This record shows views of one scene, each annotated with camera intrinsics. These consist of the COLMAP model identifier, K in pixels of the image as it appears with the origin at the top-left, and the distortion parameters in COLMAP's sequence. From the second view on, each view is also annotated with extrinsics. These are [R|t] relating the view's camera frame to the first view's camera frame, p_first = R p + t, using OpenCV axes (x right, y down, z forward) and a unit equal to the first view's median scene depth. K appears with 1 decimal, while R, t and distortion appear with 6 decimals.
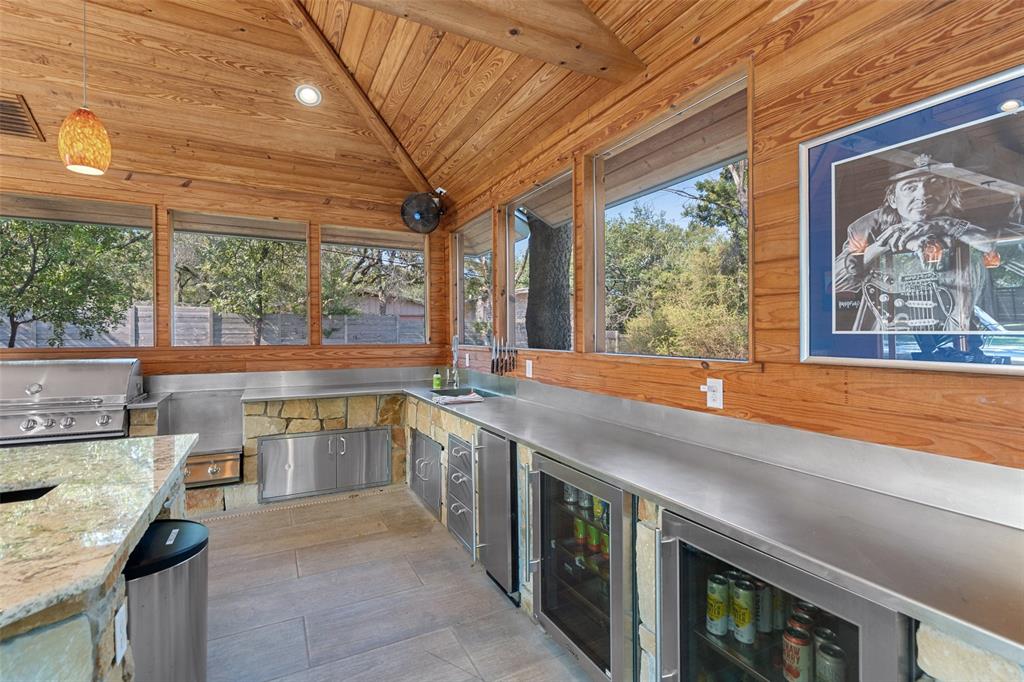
lens RADIAL K [[471.6, 0, 512.0], [0, 471.6, 338.6], [0, 0, 1]] dist [-0.006644, 0.000320]
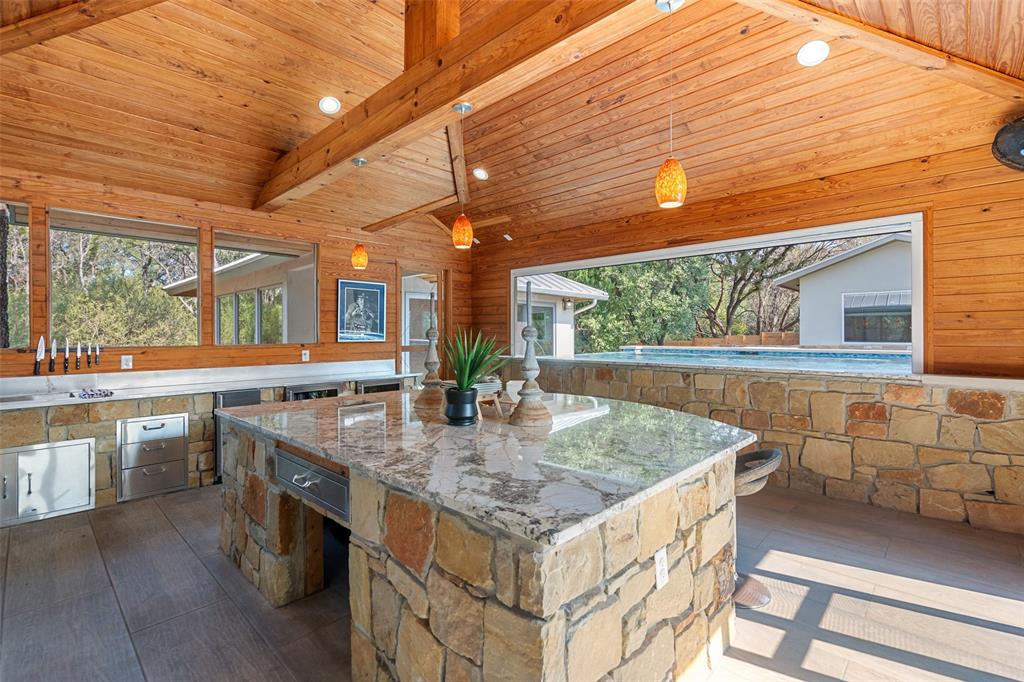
lens RADIAL K [[471.6, 0, 511.0], [0, 471.6, 337.9], [0, 0, 1]] dist [-0.006644, 0.000320]
pose [[-0.324909, -0.003478, 0.945739, -3.409437], [0.006367, 0.999963, 0.005865, 0.007405], [-0.945724, 0.007927, -0.324874, 1.037273]]
